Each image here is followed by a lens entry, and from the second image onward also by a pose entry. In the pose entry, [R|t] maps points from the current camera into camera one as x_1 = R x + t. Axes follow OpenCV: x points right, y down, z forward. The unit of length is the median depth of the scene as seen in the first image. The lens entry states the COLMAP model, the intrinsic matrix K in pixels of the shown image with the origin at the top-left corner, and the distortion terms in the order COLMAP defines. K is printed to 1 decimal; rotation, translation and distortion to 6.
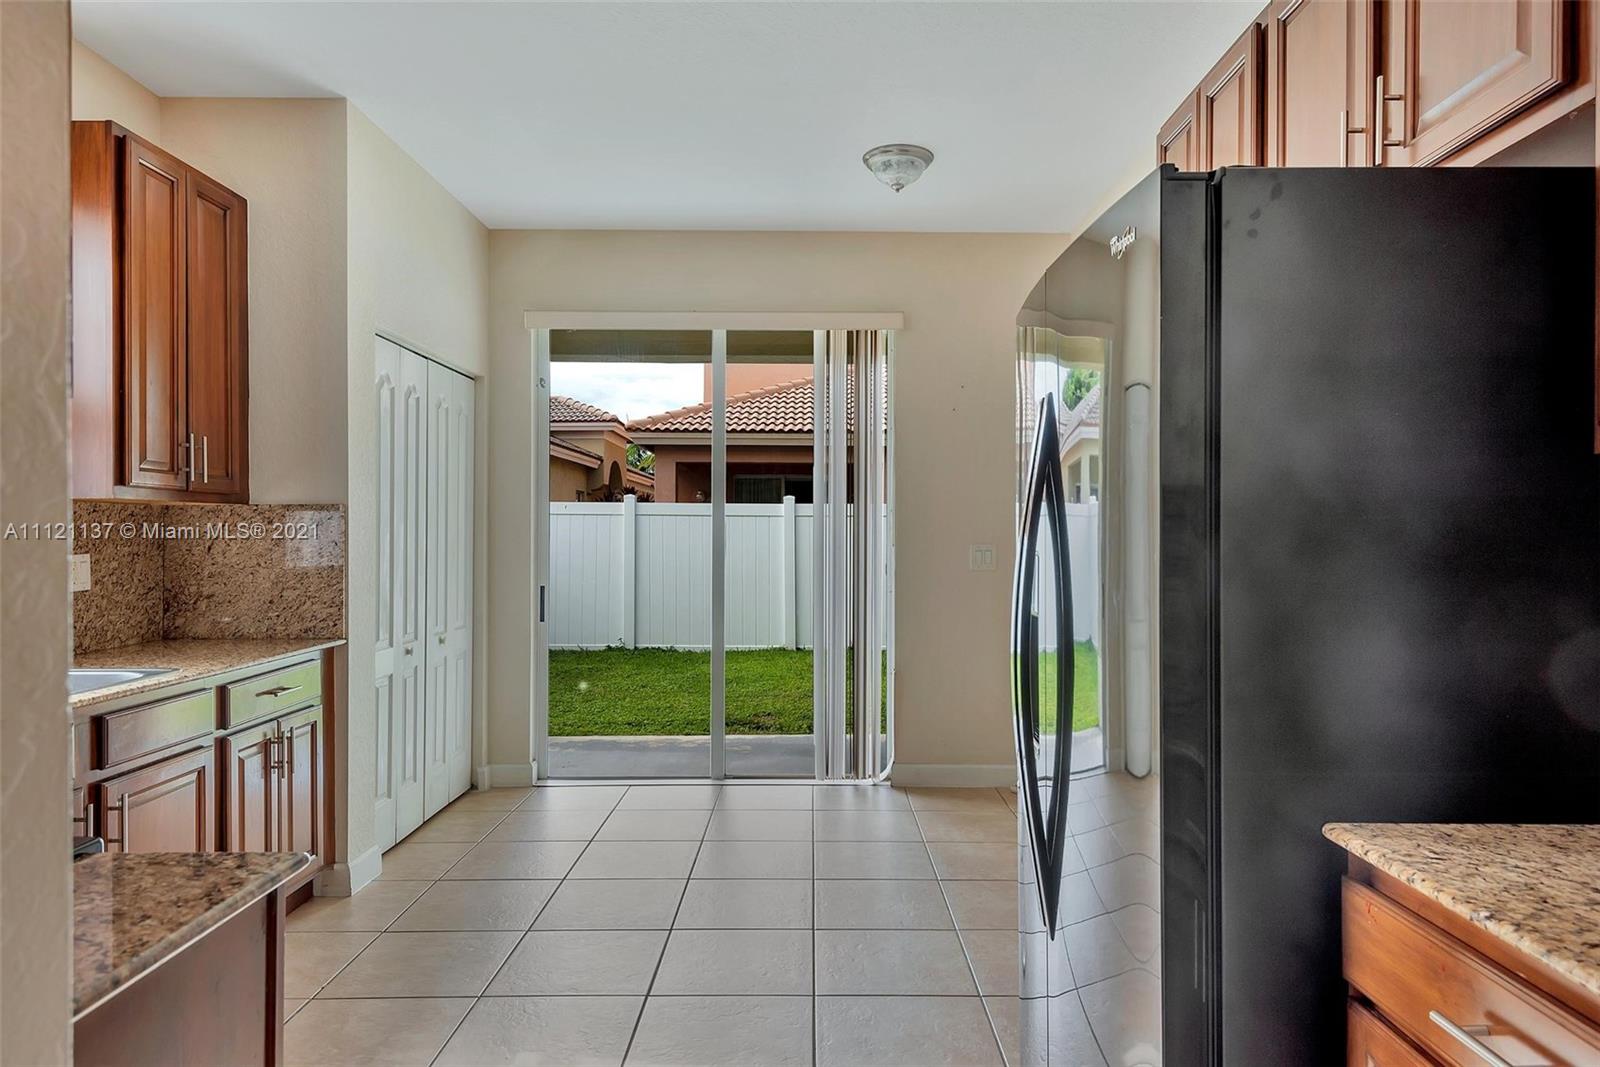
lens RADIAL K [[1007.4, 0, 814.1], [0, 1007.4, 531.5], [0, 0, 1]] dist [0.019326, -0.007706]
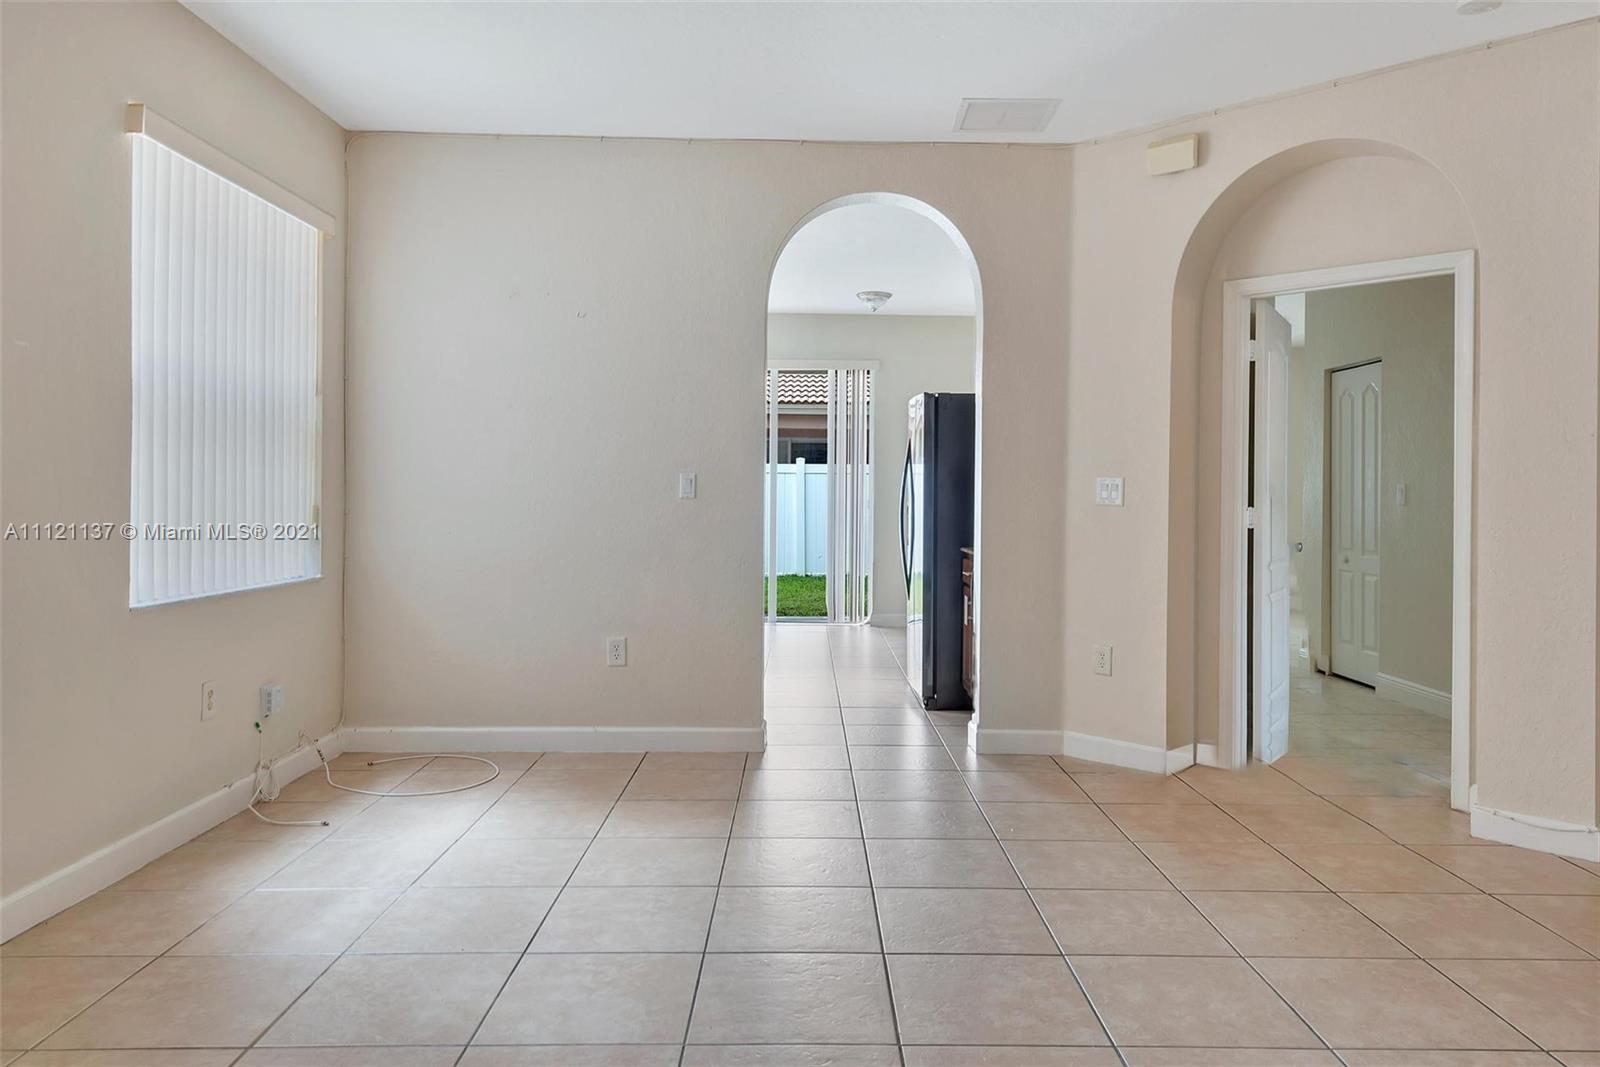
lens RADIAL K [[1081.5, 0, 793.8], [0, 1081.5, 501.1], [0, 0, 1]] dist [0.030320, 0.001113]
pose [[0.999899, 0.006895, -0.012439, -0.044806], [-0.006770, 0.999926, 0.010097, 0.018190], [0.012508, -0.010012, 0.999872, -1.101874]]
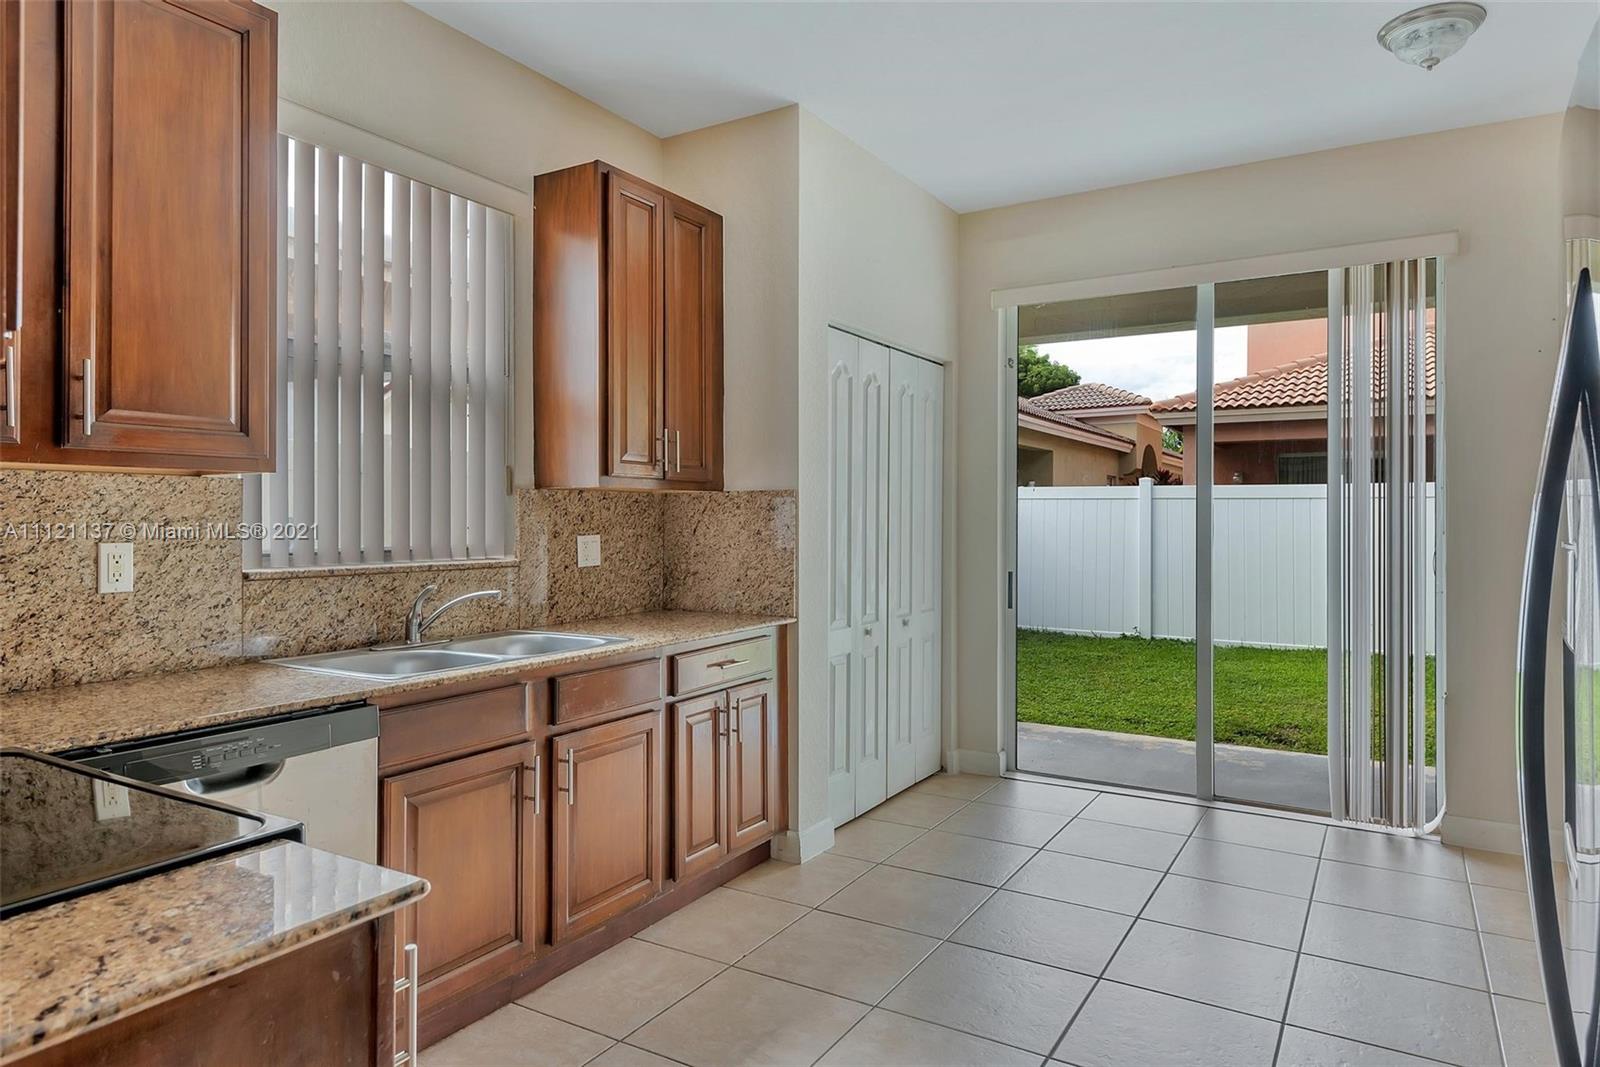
lens RADIAL K [[970.6, 0, 814.8], [0, 970.6, 513.9], [0, 0, 1]] dist [0.030279, -0.016050]
pose [[0.858012, -0.000183, -0.513629, 0.062338], [-0.000923, 0.999998, -0.001899, -0.000143], [0.513628, 0.002103, 0.858010, 0.122988]]
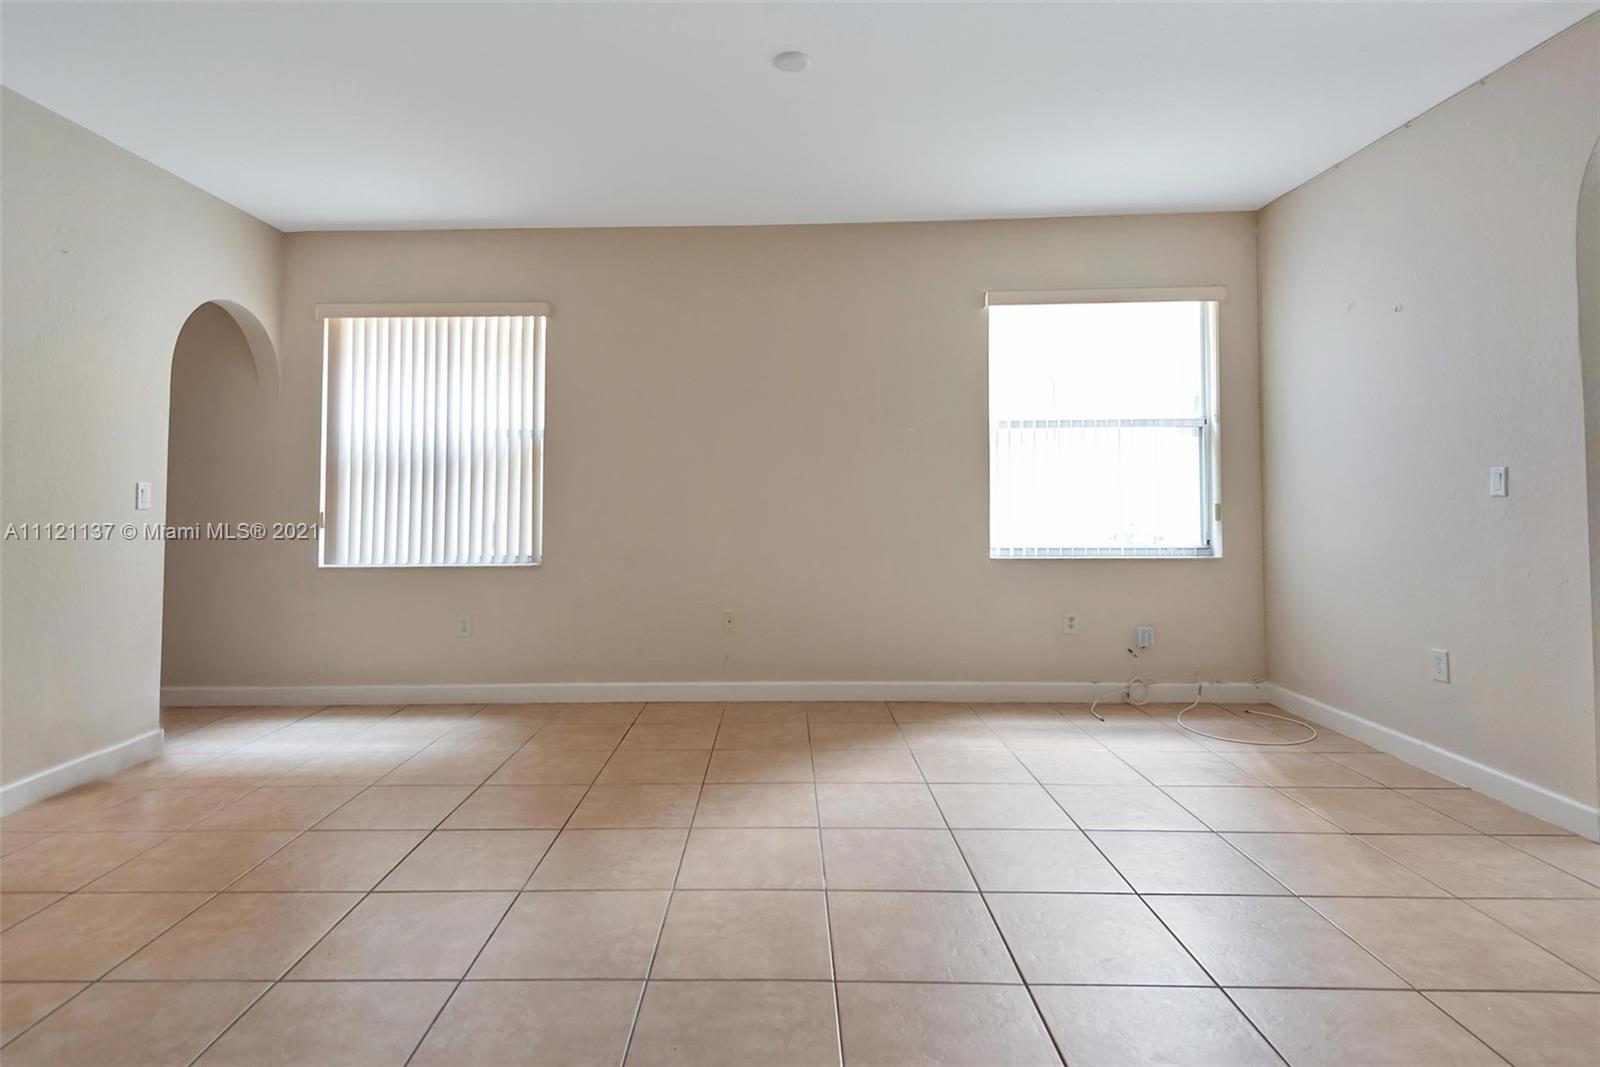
lens RADIAL K [[813.5, 0, 764.9], [0, 813.5, 470.0], [0, 0, 1]] dist [0.018731, -0.001022]
pose [[-0.026328, -0.029970, -0.999204, 0.595100], [0.012161, 0.999467, -0.030298, 0.017157], [0.999579, -0.012949, -0.025949, -0.576411]]
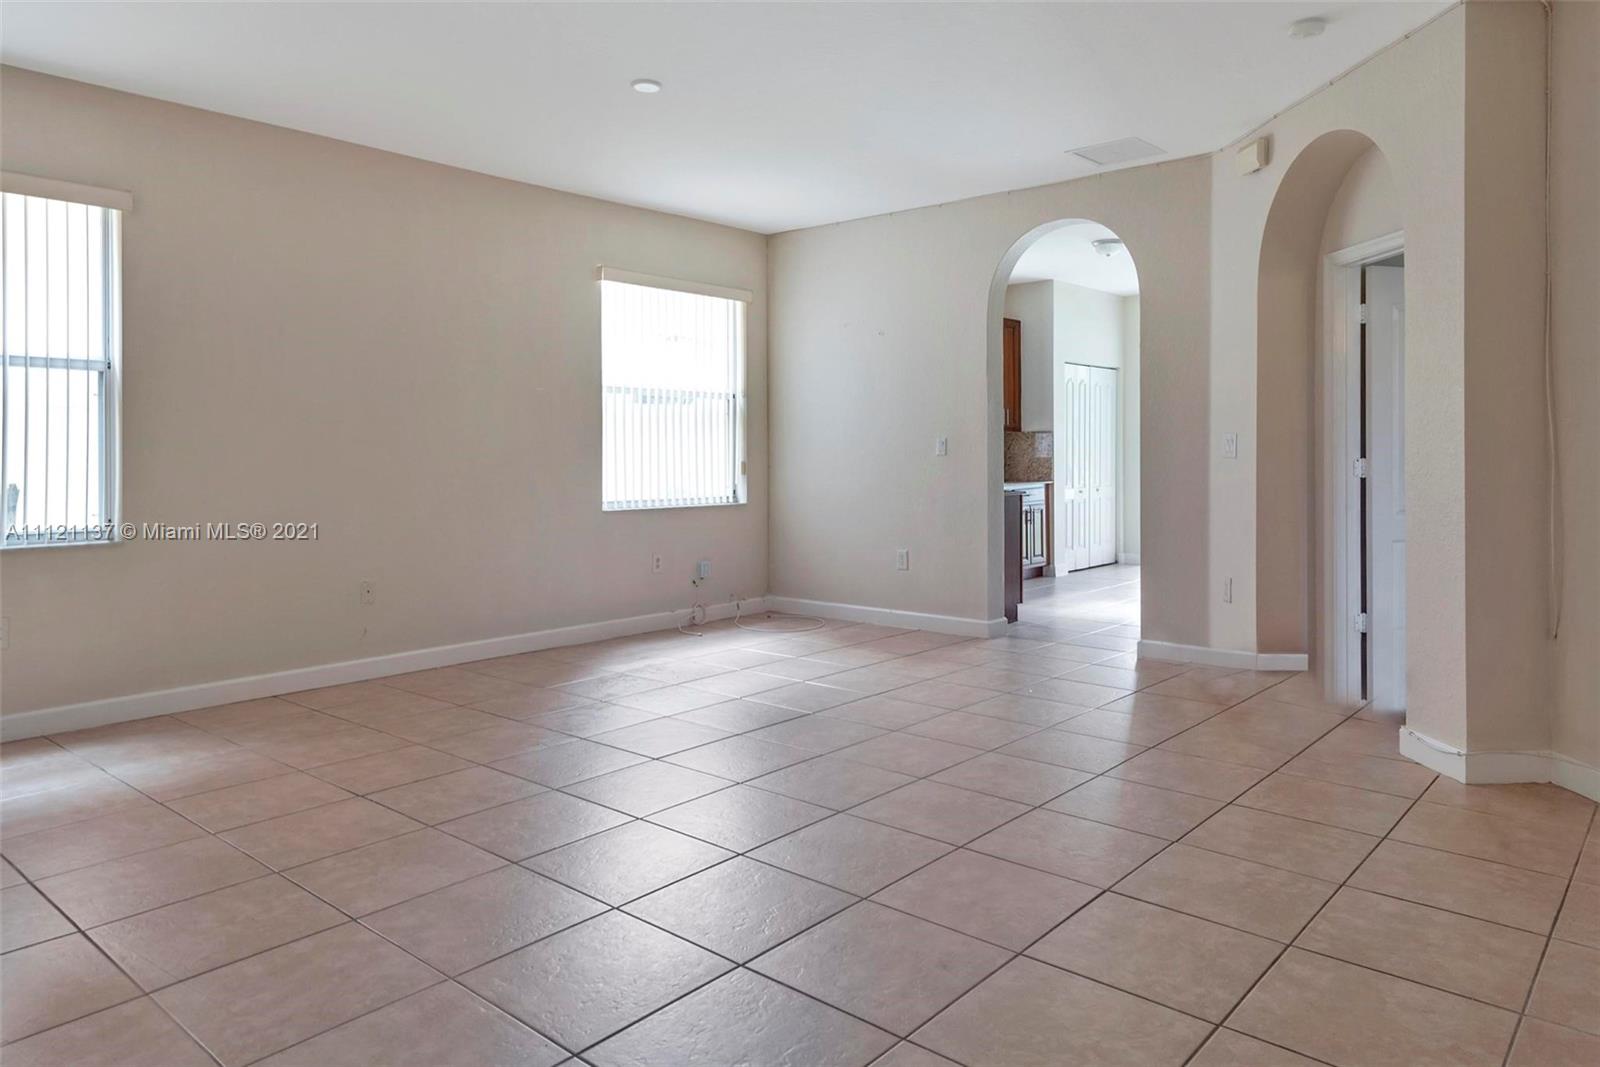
lens RADIAL K [[1007.4, 0, 796.0], [0, 1007.4, 464.5], [0, 0, 1]] dist [0.019326, -0.007706]
pose [[0.743005, 0.003046, -0.669279, 0.706260], [0.006498, 0.999910, 0.011765, 0.022138], [0.669254, -0.013091, 0.742918, -1.243375]]
